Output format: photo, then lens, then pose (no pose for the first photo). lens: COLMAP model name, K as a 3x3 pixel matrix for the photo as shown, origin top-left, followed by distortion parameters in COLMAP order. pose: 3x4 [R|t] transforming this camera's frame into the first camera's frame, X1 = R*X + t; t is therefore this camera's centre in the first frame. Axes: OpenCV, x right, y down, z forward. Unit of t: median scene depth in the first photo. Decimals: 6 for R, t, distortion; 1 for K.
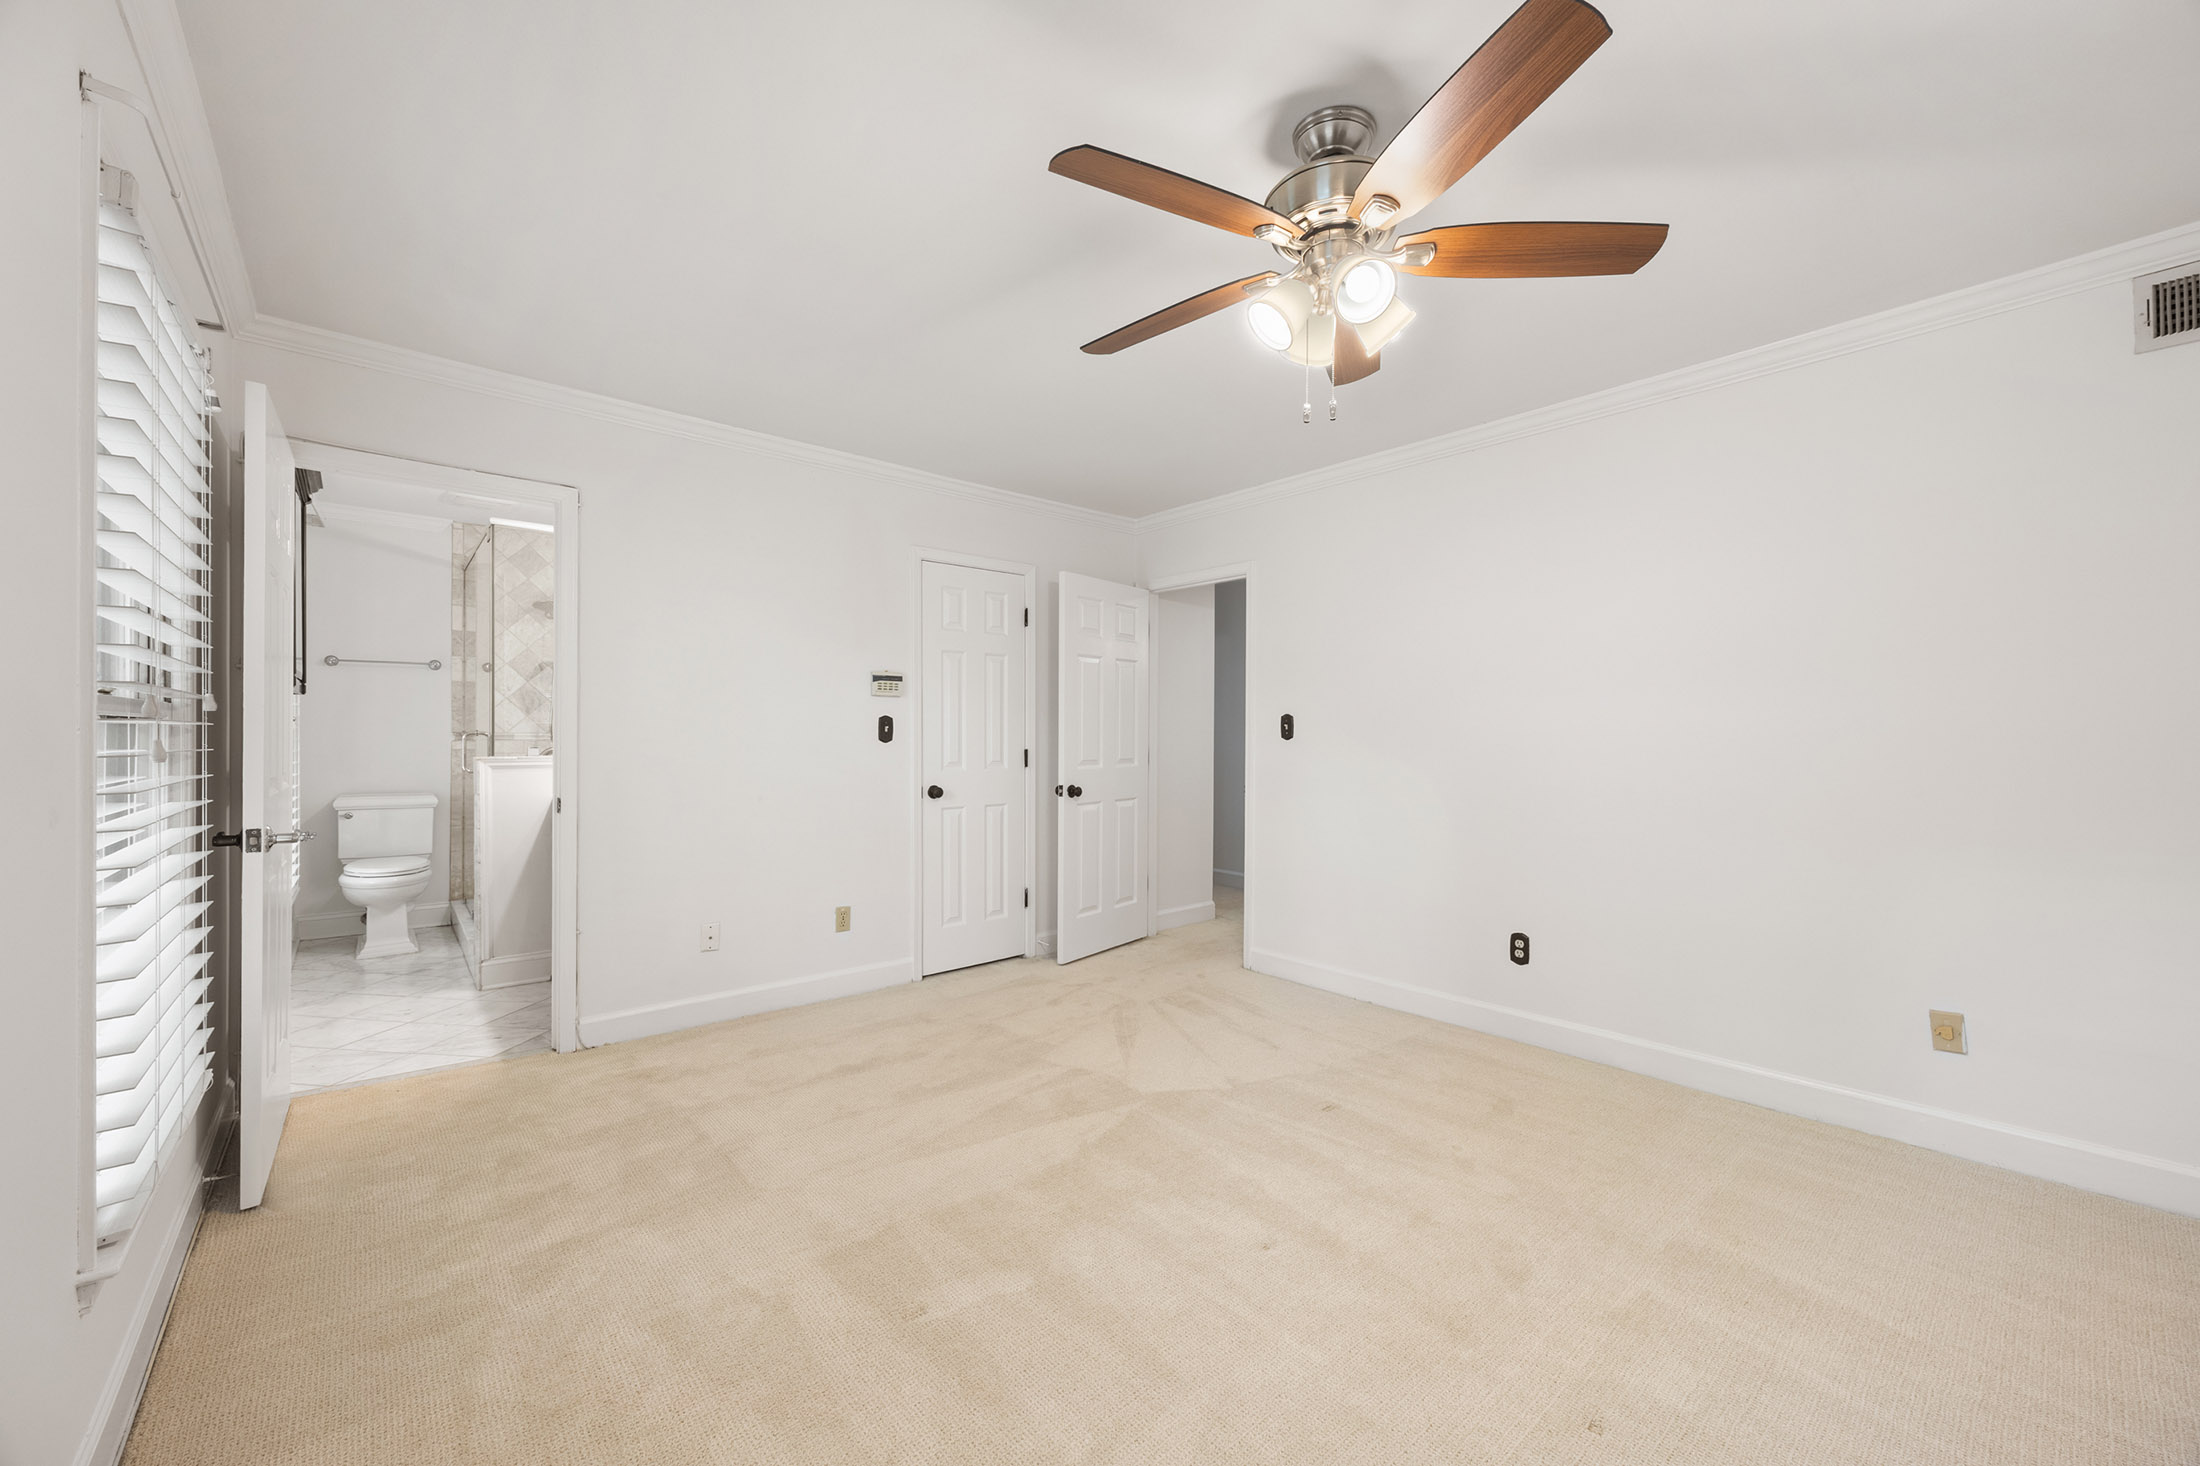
lens RADIAL K [[823.7, 0, 1156.7], [0, 823.7, 730.4], [0, 0, 1]] dist [-0.047131, -0.000157]
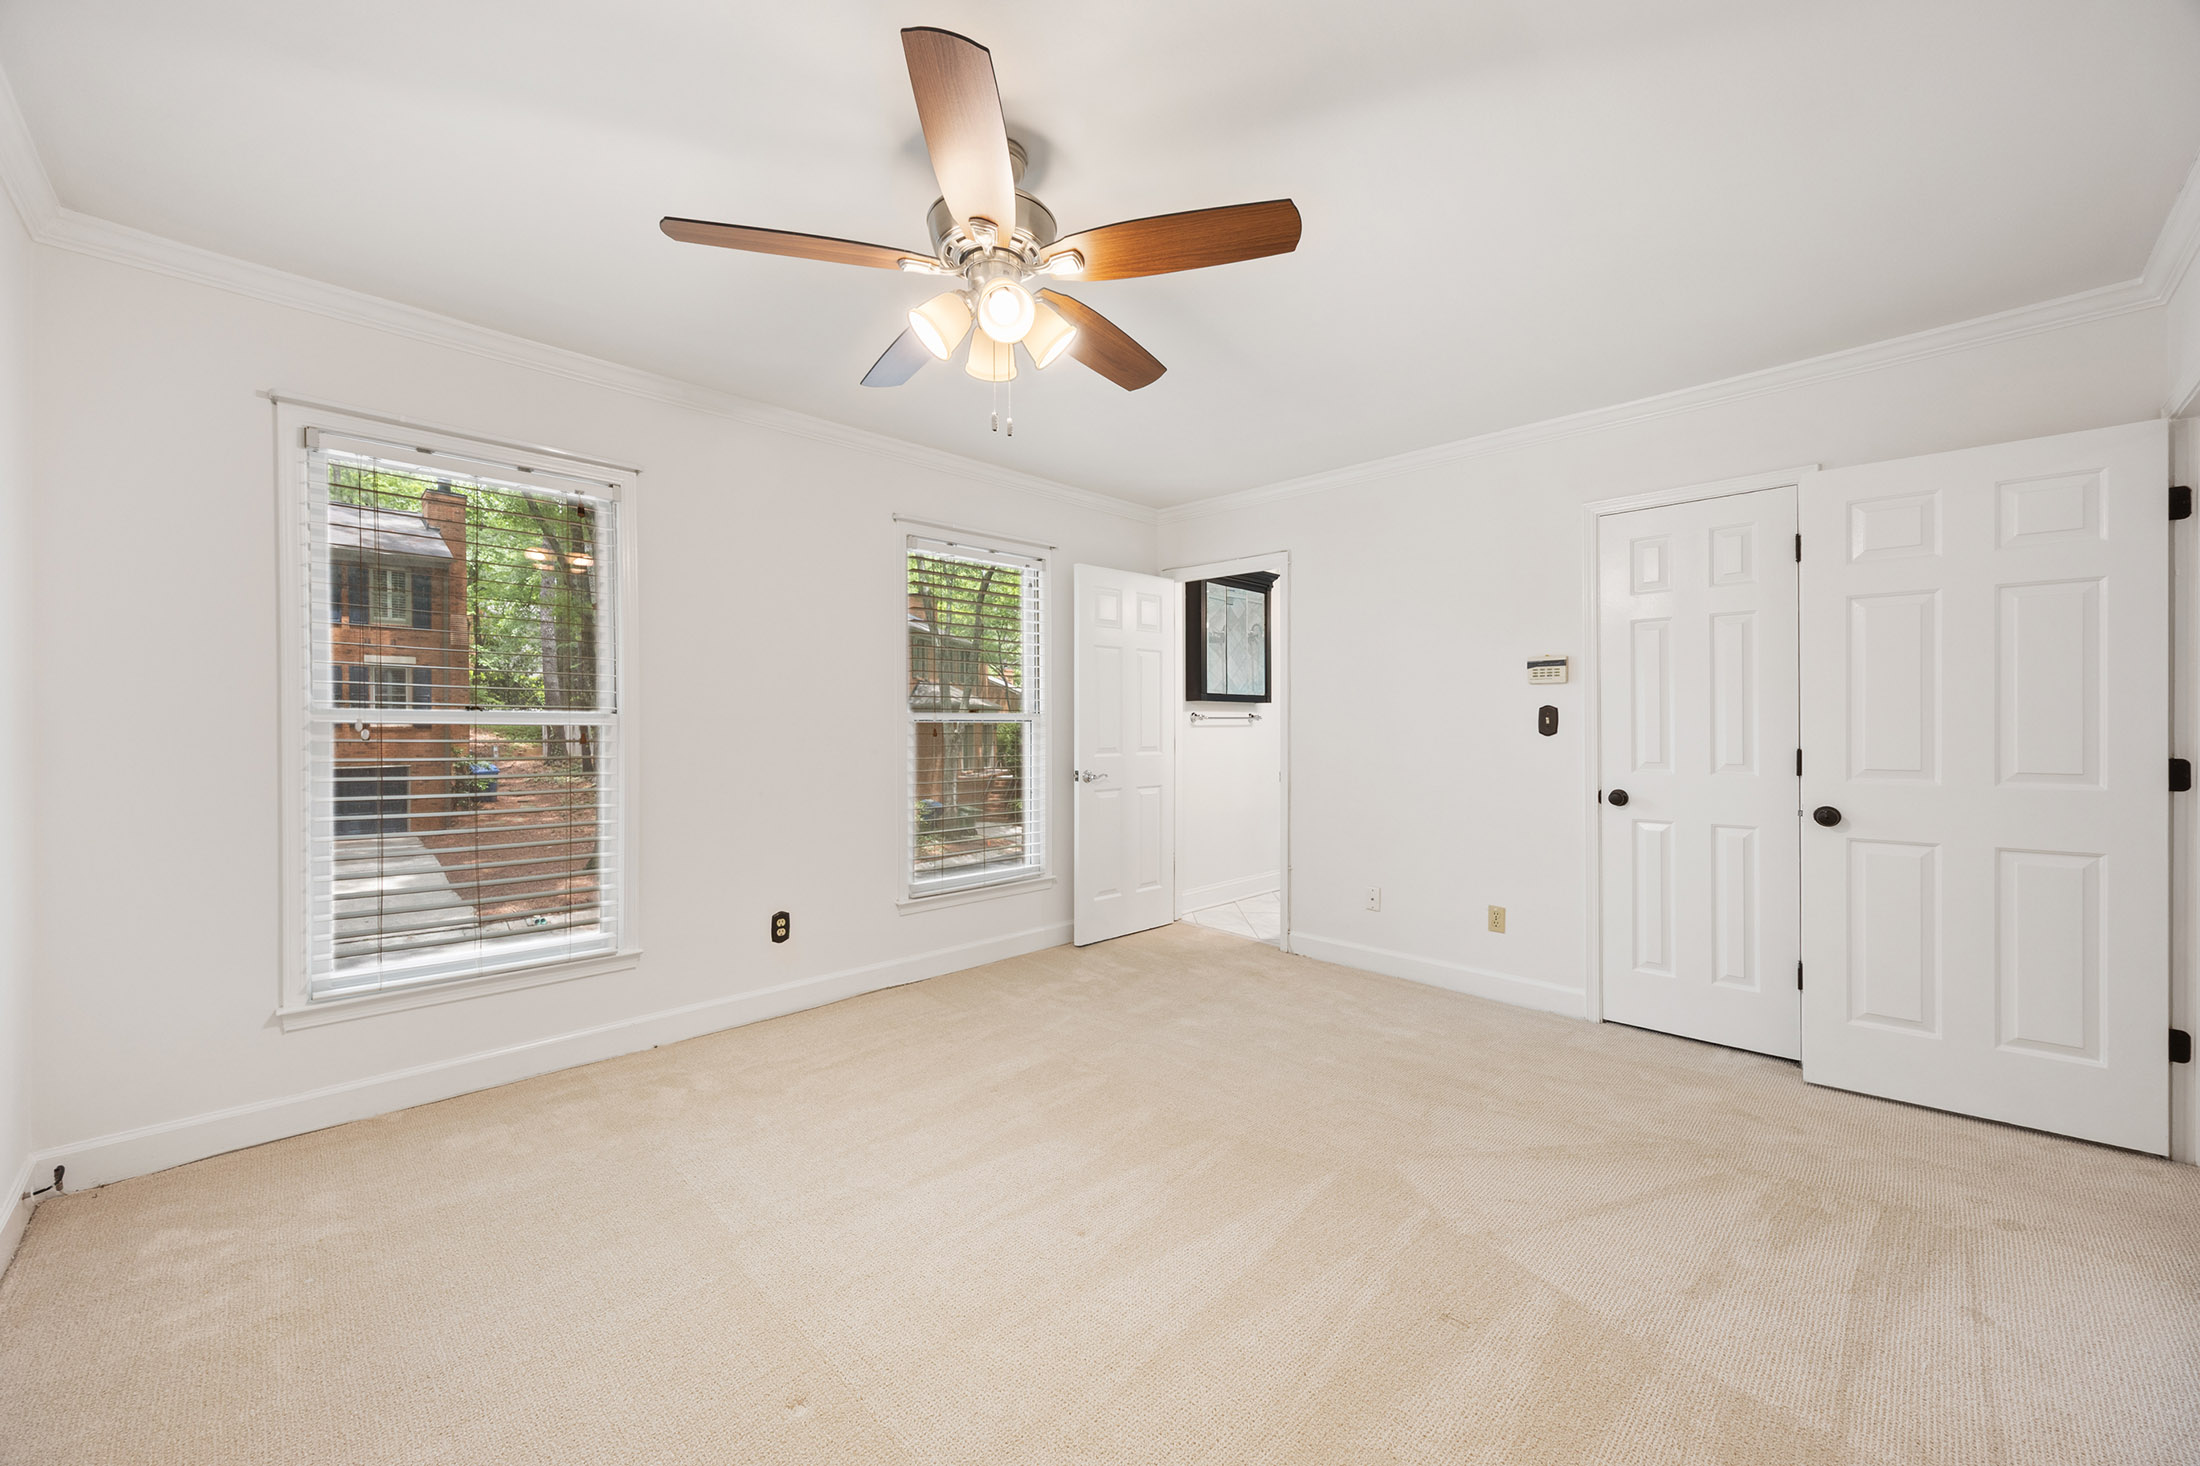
lens RADIAL K [[839.0, 0, 1092.6], [0, 839.0, 713.0], [0, 0, 1]] dist [-0.011631, 0.000022]
pose [[0.046183, -0.011924, -0.998862, 0.554476], [0.007906, 0.999902, -0.011570, -0.003406], [0.998902, -0.007363, 0.046272, 0.463396]]
